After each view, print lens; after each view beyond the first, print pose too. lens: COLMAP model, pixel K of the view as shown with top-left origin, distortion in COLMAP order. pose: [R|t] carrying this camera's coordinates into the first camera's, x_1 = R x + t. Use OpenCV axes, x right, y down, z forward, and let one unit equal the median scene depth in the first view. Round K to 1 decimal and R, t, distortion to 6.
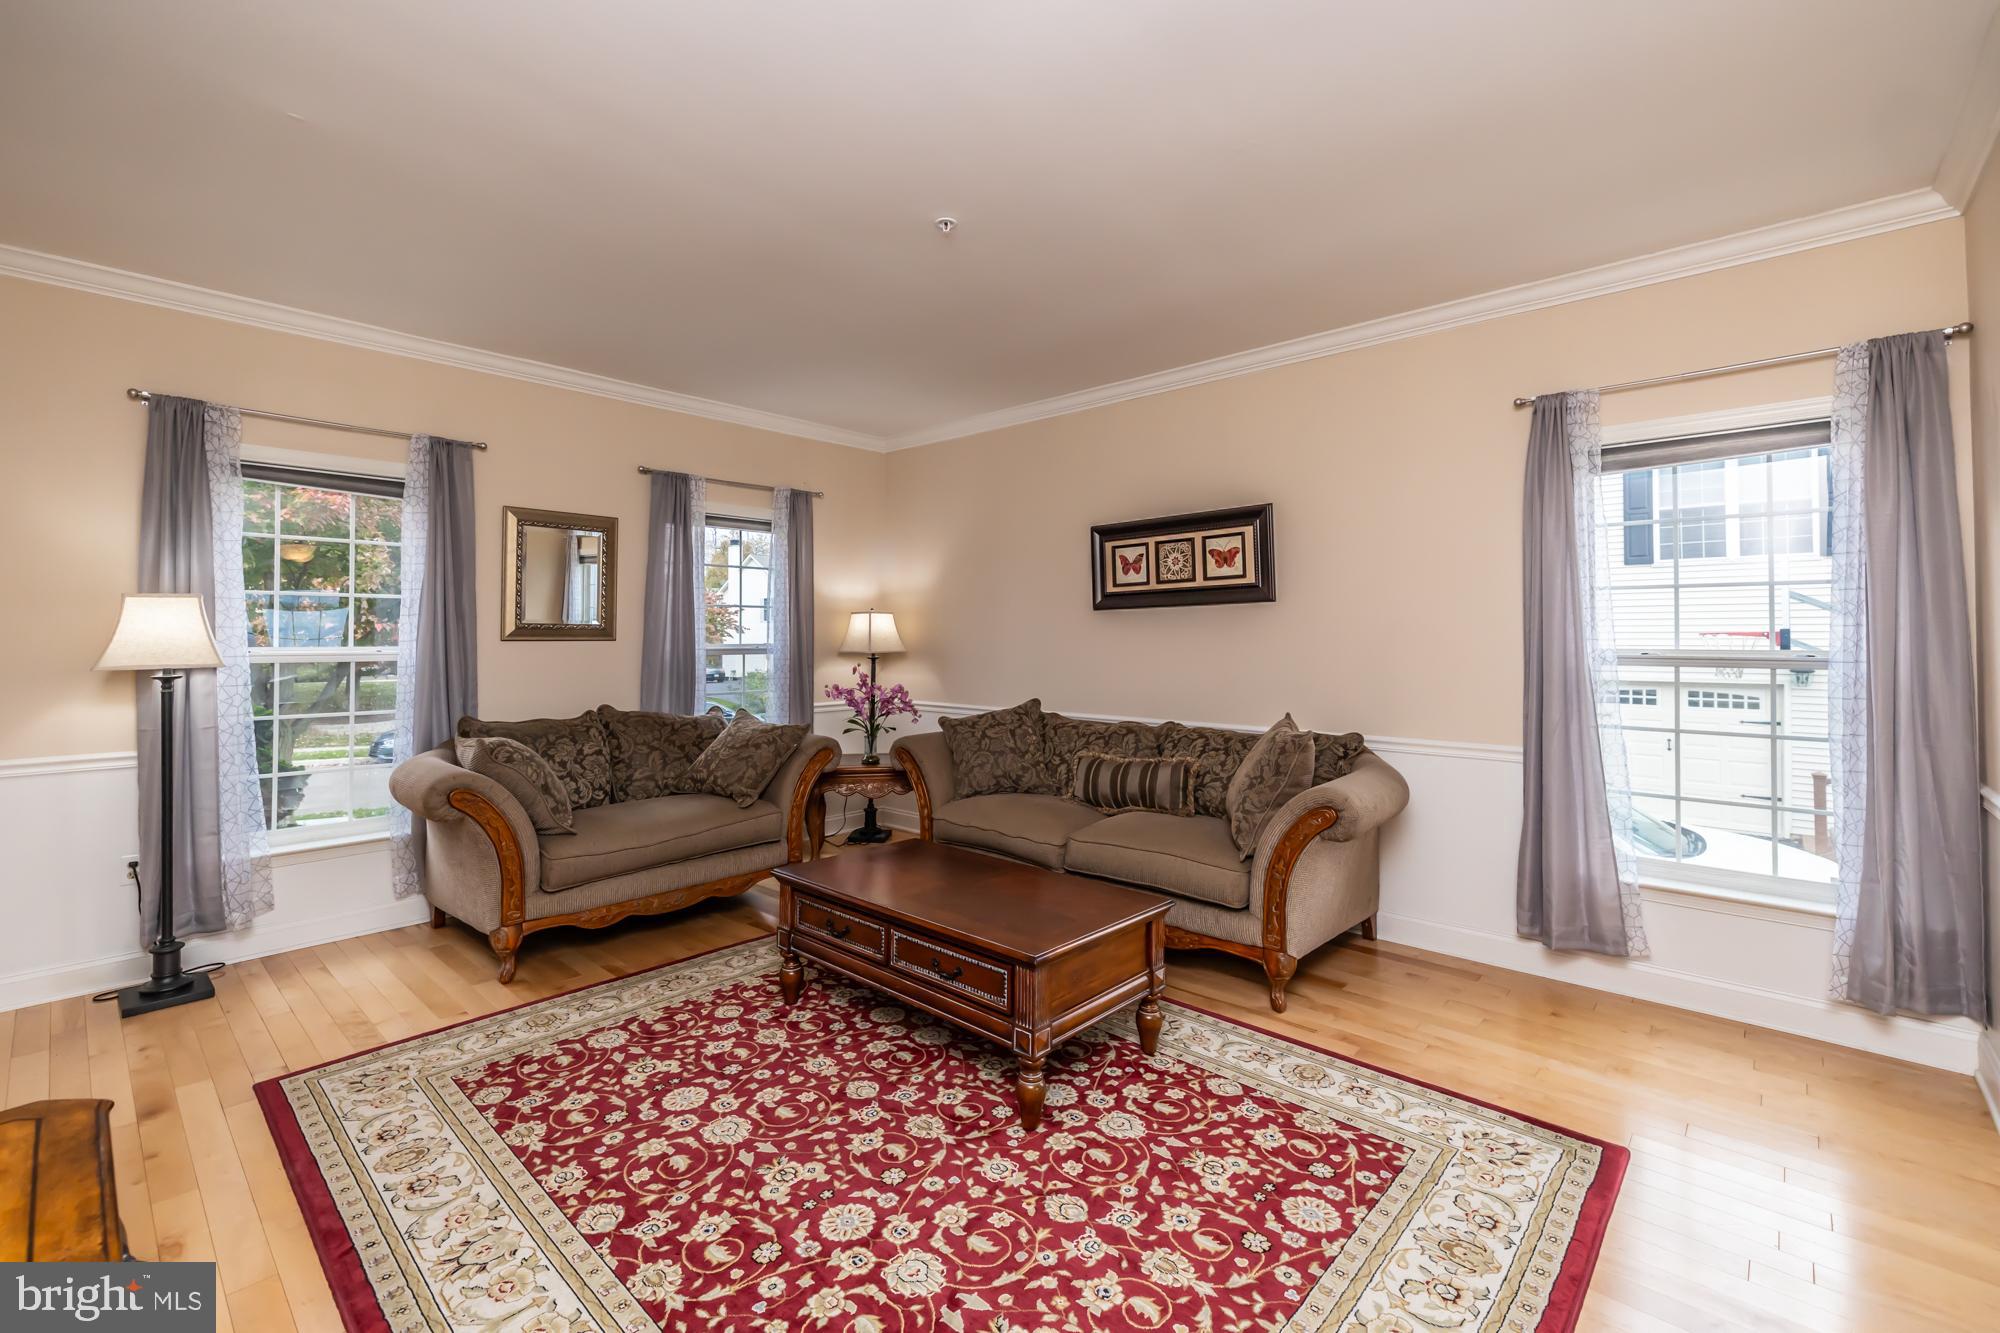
lens RADIAL K [[847.5, 0, 1000.9], [0, 847.5, 639.7], [0, 0, 1]] dist [0.000819, 0.000414]
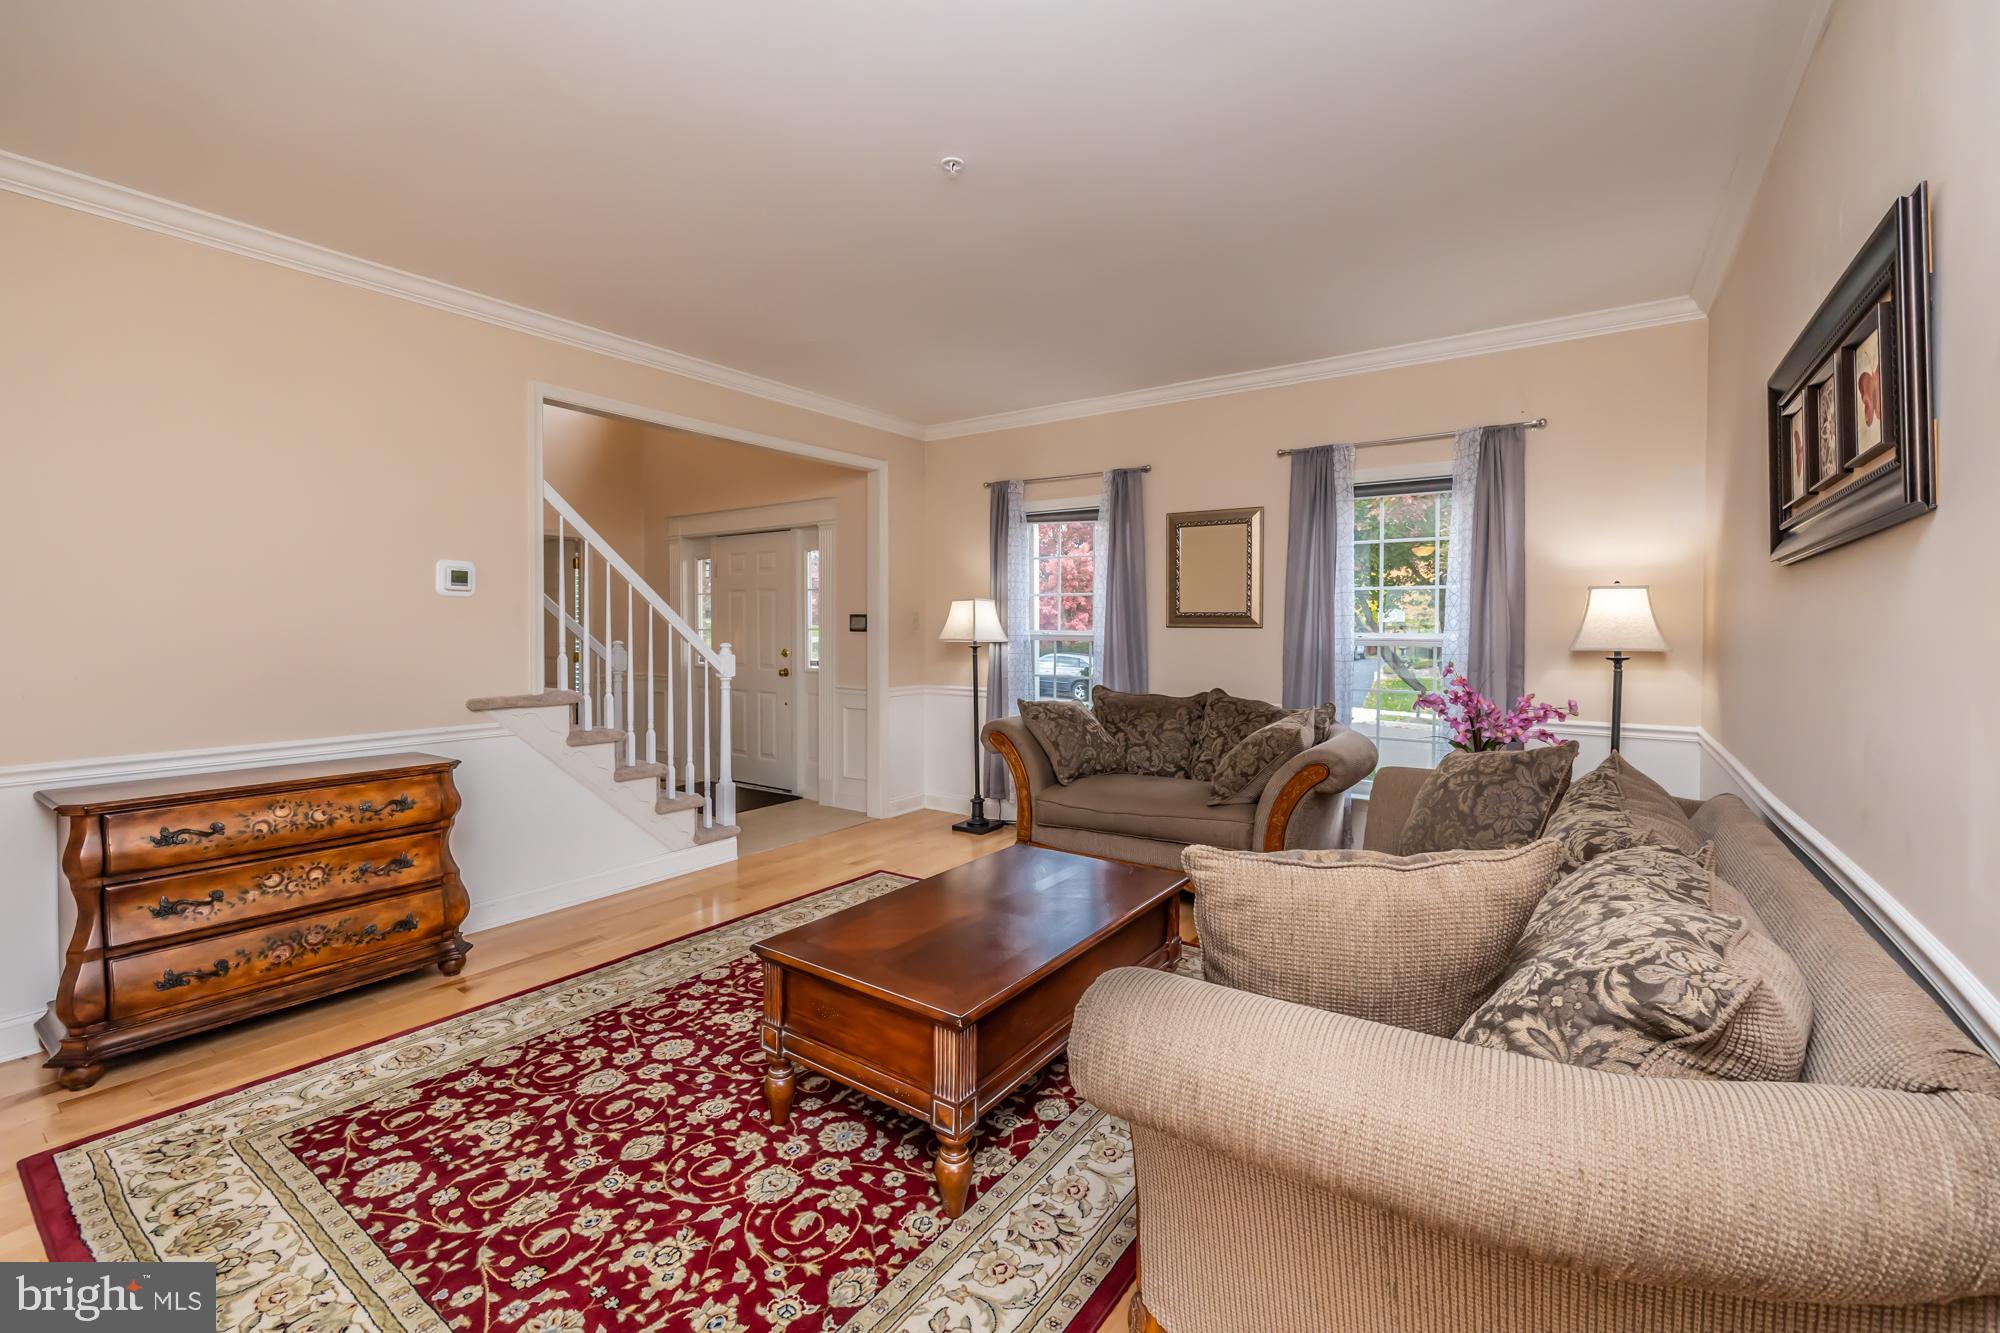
lens RADIAL K [[848.4, 0, 993.4], [0, 848.4, 605.2], [0, 0, 1]] dist [0.006761, 0.000309]
pose [[0.126283, -0.017986, -0.991831, 1.212112], [-0.006861, 0.999796, -0.019004, -0.005010], [0.991971, 0.009205, 0.126134, 1.286474]]
